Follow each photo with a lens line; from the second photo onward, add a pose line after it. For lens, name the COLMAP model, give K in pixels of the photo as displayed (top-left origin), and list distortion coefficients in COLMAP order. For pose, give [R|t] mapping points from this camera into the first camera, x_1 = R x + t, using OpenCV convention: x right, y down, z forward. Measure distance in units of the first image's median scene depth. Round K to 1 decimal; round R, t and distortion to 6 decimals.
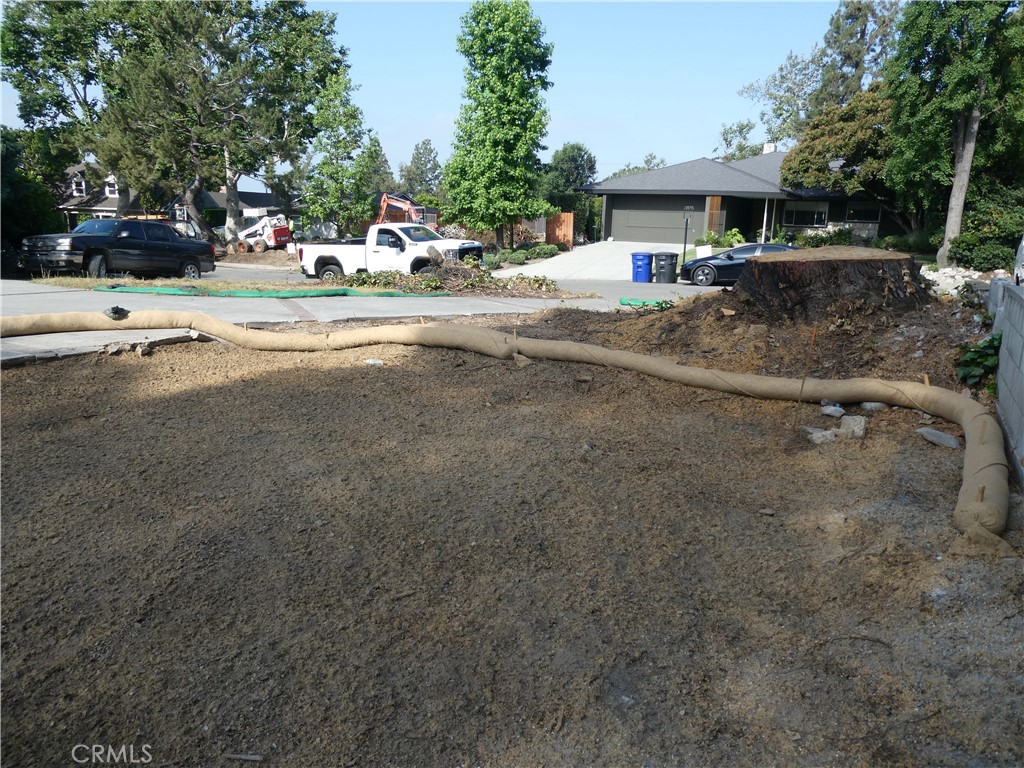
lens RADIAL K [[743.9, 0, 512.4], [0, 743.9, 384.5], [0, 0, 1]] dist [0.011491, -0.006181]
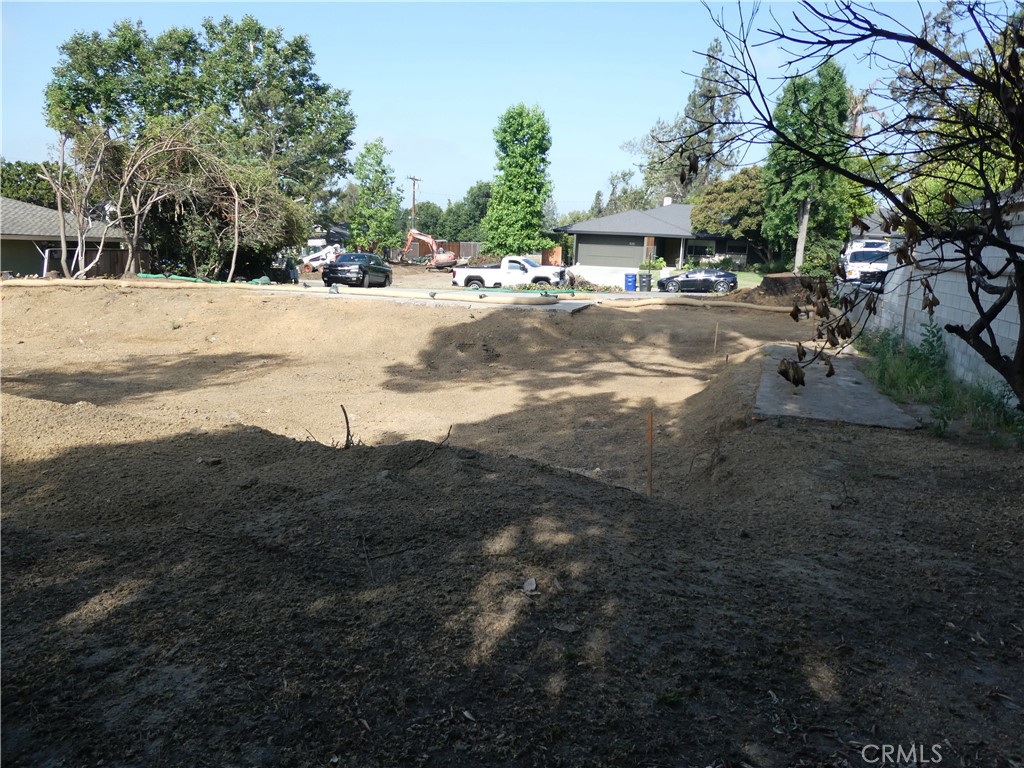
lens RADIAL K [[743.9, 0, 510.1], [0, 743.9, 381.3], [0, 0, 1]] dist [0.011491, -0.006181]
pose [[0.980263, -0.025275, 0.196074, -0.345185], [0.031129, 0.999155, -0.026831, 0.082496], [-0.195231, 0.032405, 0.980222, -0.471322]]
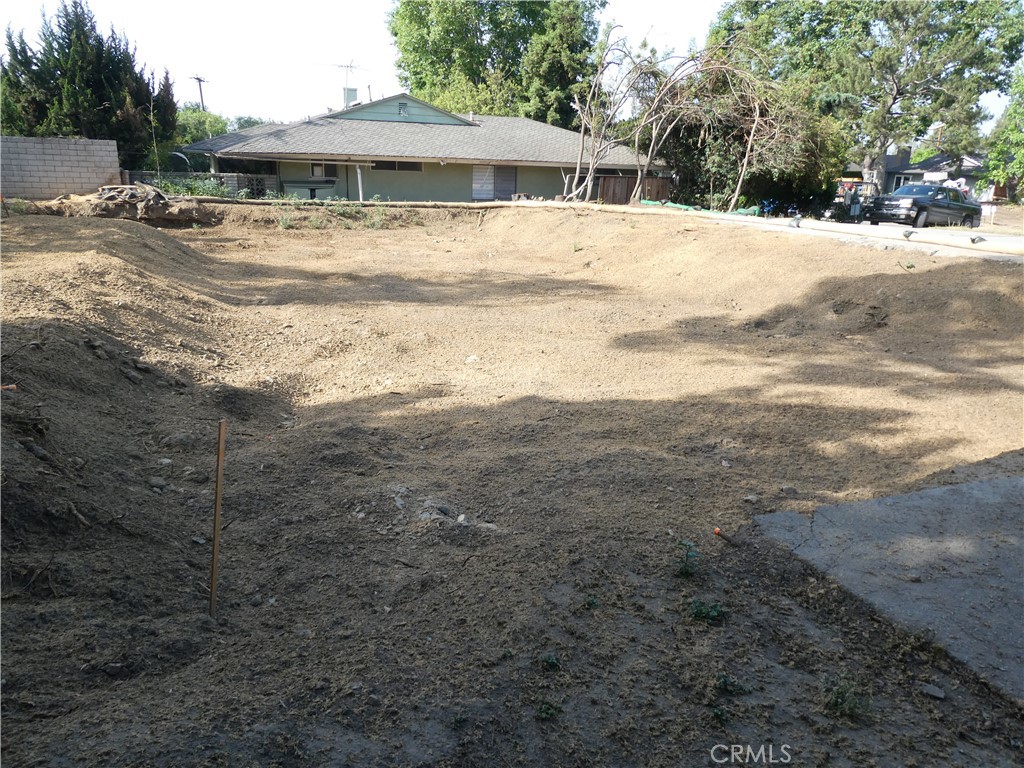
lens RADIAL K [[743.9, 0, 515.8], [0, 743.9, 381.4], [0, 0, 1]] dist [0.011491, -0.006181]
pose [[0.806448, 0.170323, -0.566243, -0.196625], [-0.141033, 0.985384, 0.095537, 0.068178], [0.574239, 0.002813, 0.818683, -0.346672]]
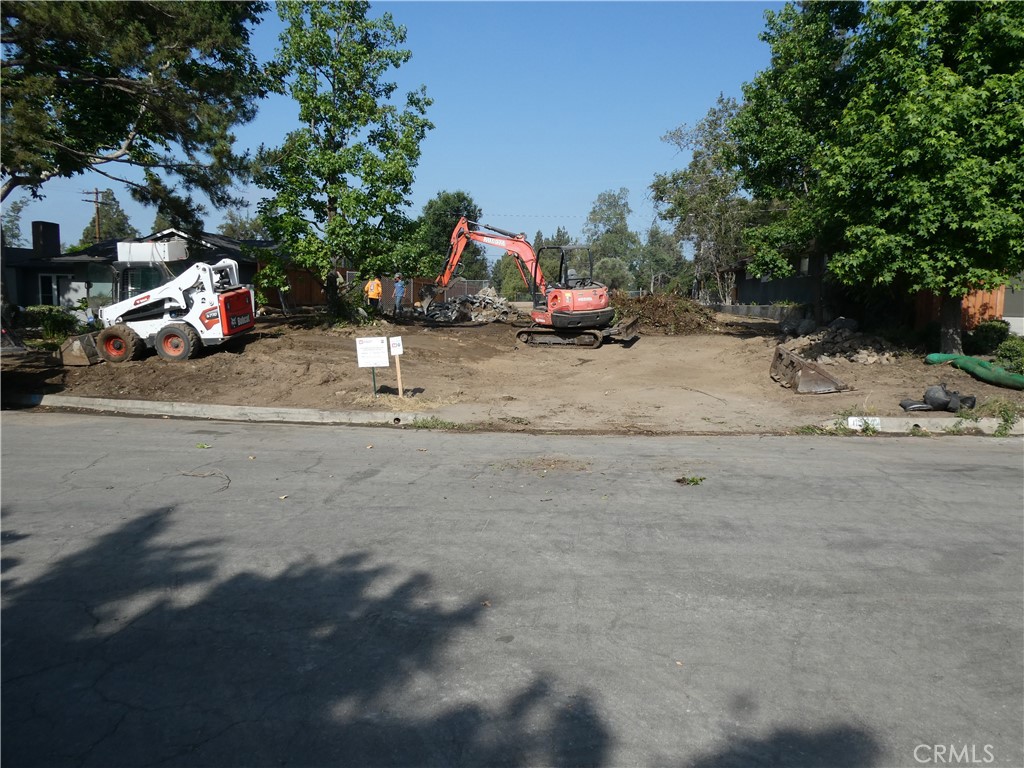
lens RADIAL K [[743.9, 0, 511.4], [0, 743.9, 390.0], [0, 0, 1]] dist [0.011491, -0.006181]
pose [[0.938916, -0.046115, 0.341043, -0.387355], [0.076119, 0.994265, -0.075121, -0.152962], [-0.335622, 0.096492, 0.937042, 0.754517]]
